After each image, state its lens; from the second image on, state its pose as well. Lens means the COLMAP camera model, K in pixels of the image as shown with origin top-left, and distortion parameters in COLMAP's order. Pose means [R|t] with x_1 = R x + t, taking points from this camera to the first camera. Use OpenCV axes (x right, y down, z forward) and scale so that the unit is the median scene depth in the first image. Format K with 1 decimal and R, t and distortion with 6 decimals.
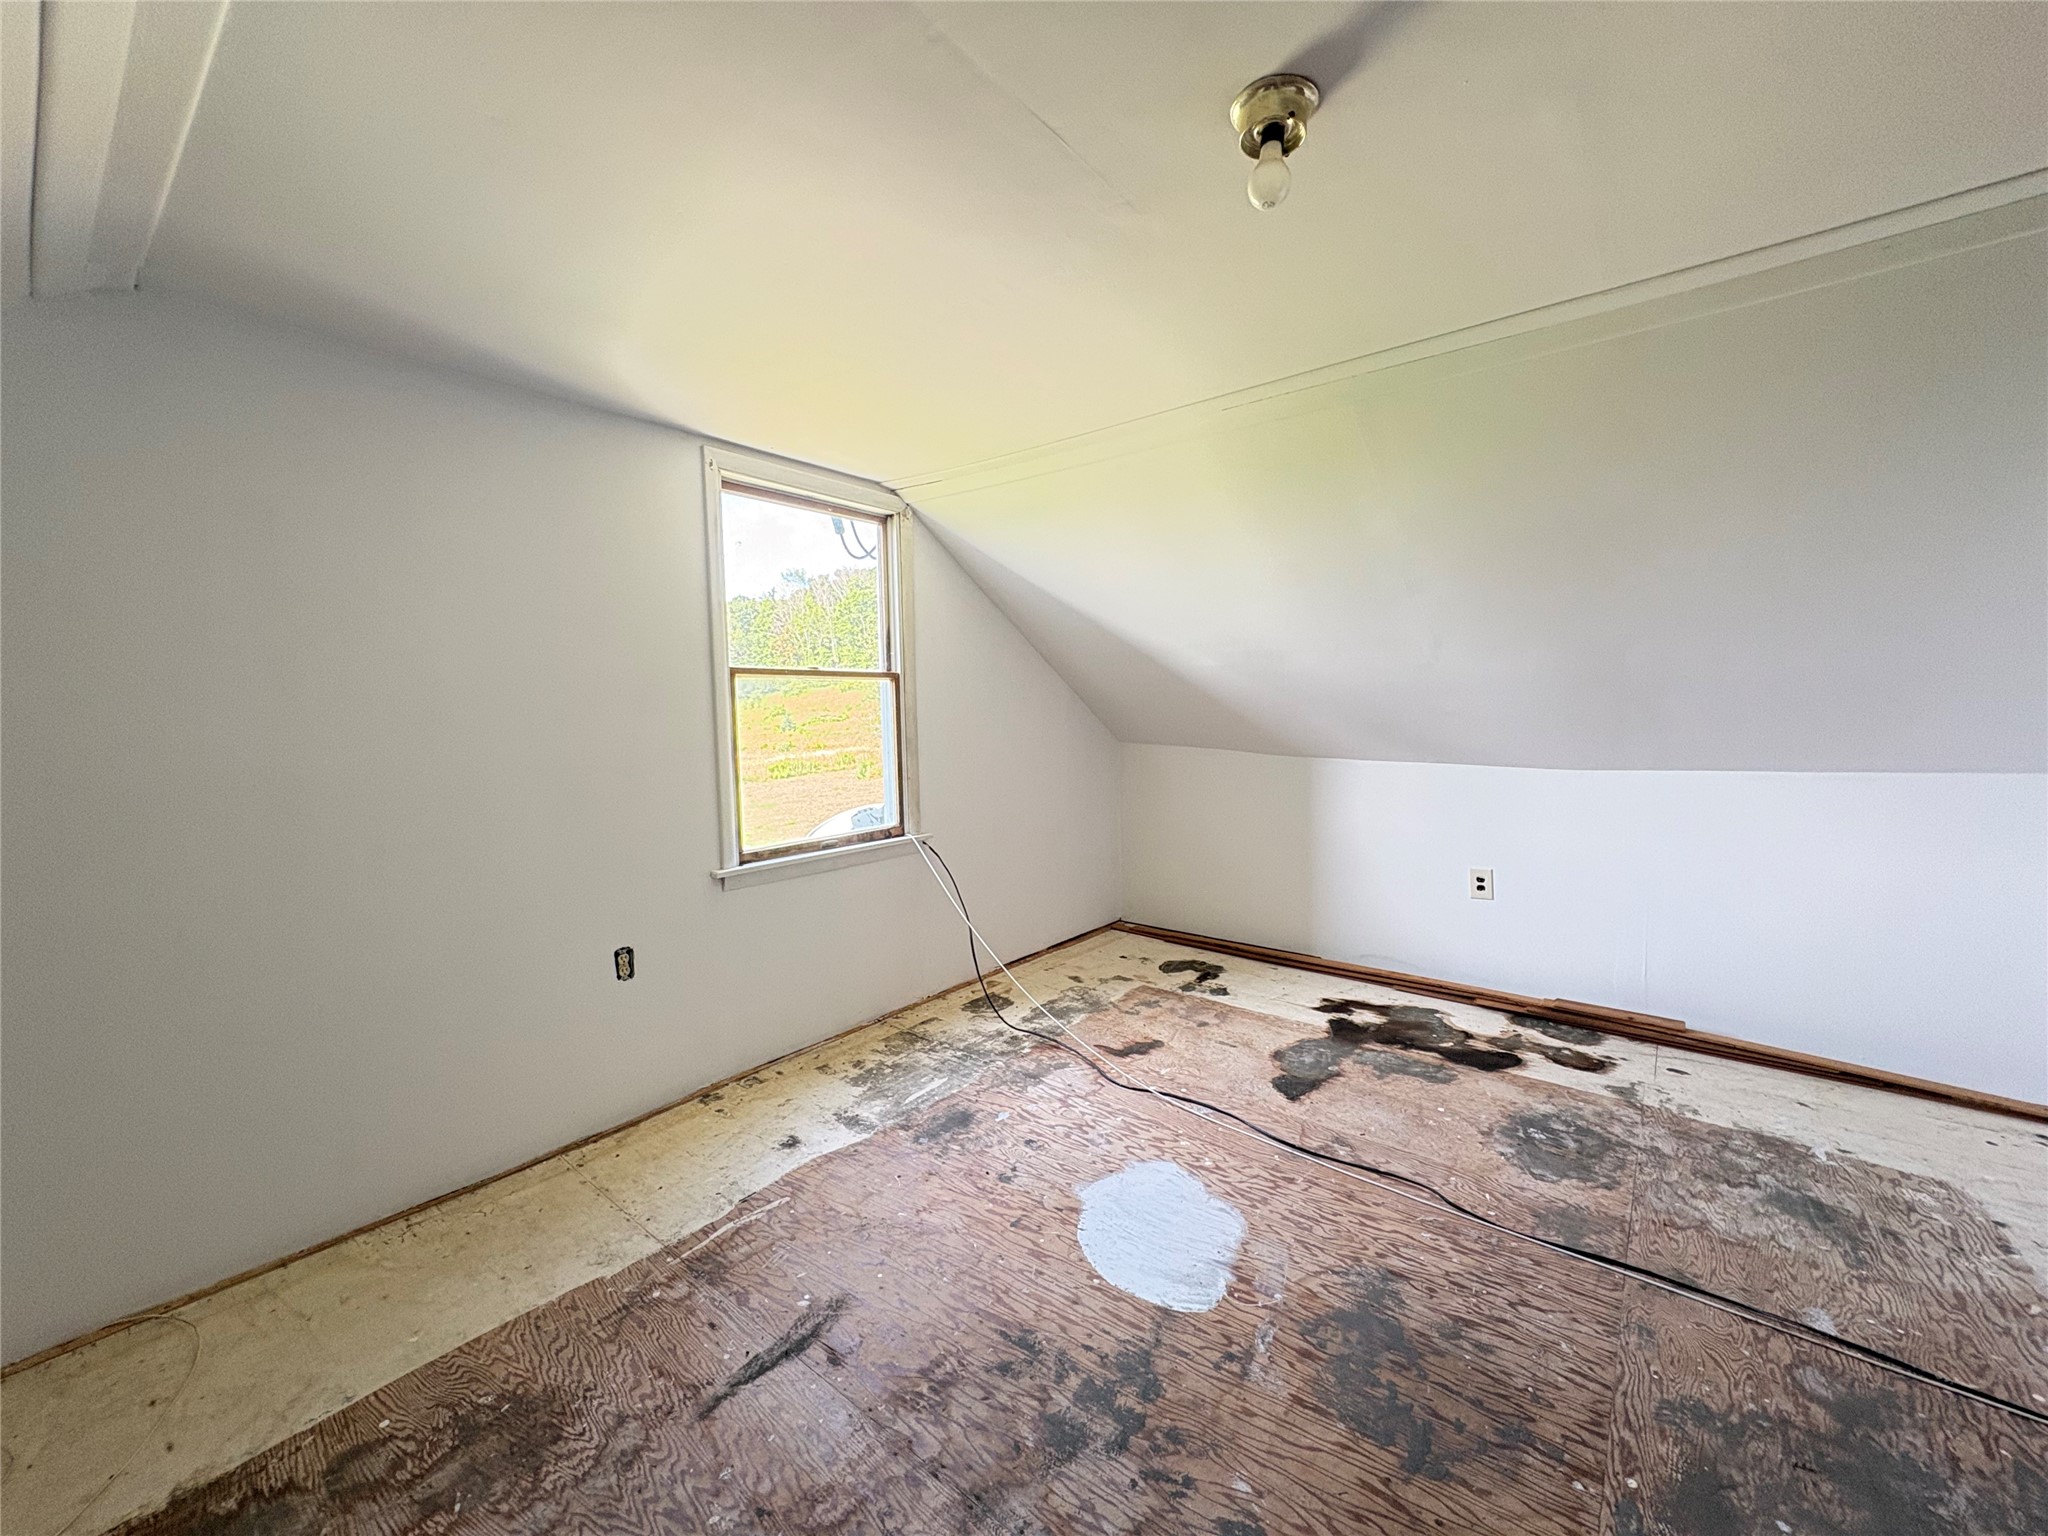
lens RADIAL K [[822.8, 0, 1020.6], [0, 822.8, 768.7], [0, 0, 1]] dist [-0.000943, -0.000146]
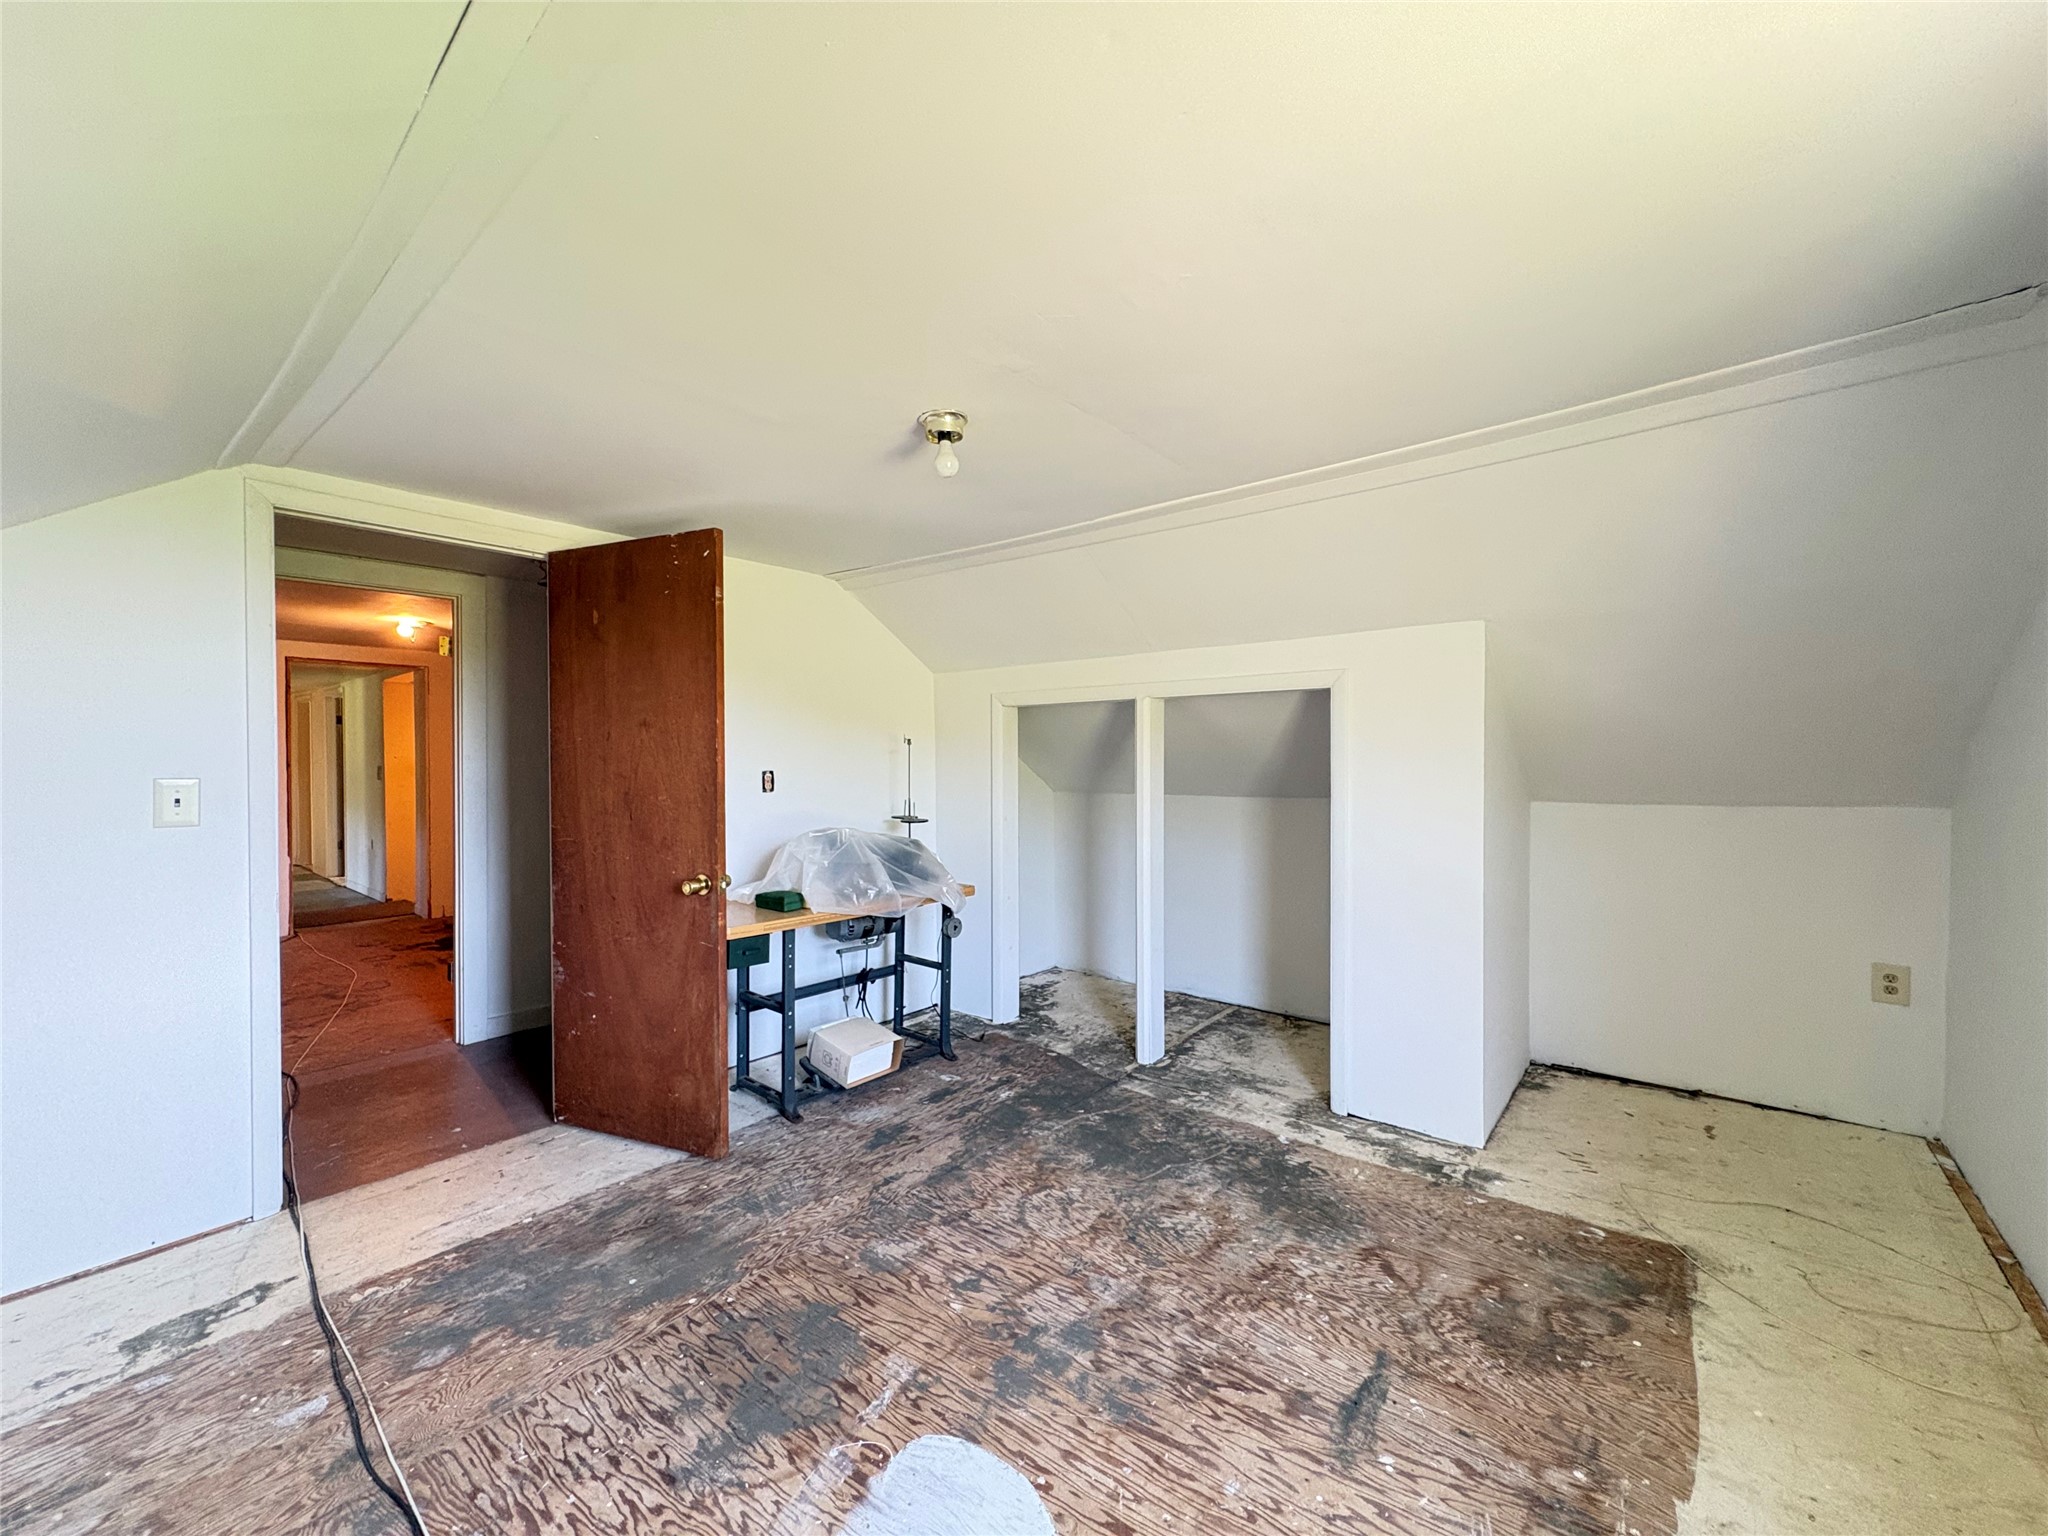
lens RADIAL K [[822.8, 0, 1024.3], [0, 822.8, 763.1], [0, 0, 1]] dist [-0.000943, -0.000146]
pose [[-0.999791, 0.019843, 0.004822, 0.104972], [0.020159, 0.996742, 0.078095, -0.163025], [-0.003256, 0.078176, -0.996934, 2.019248]]
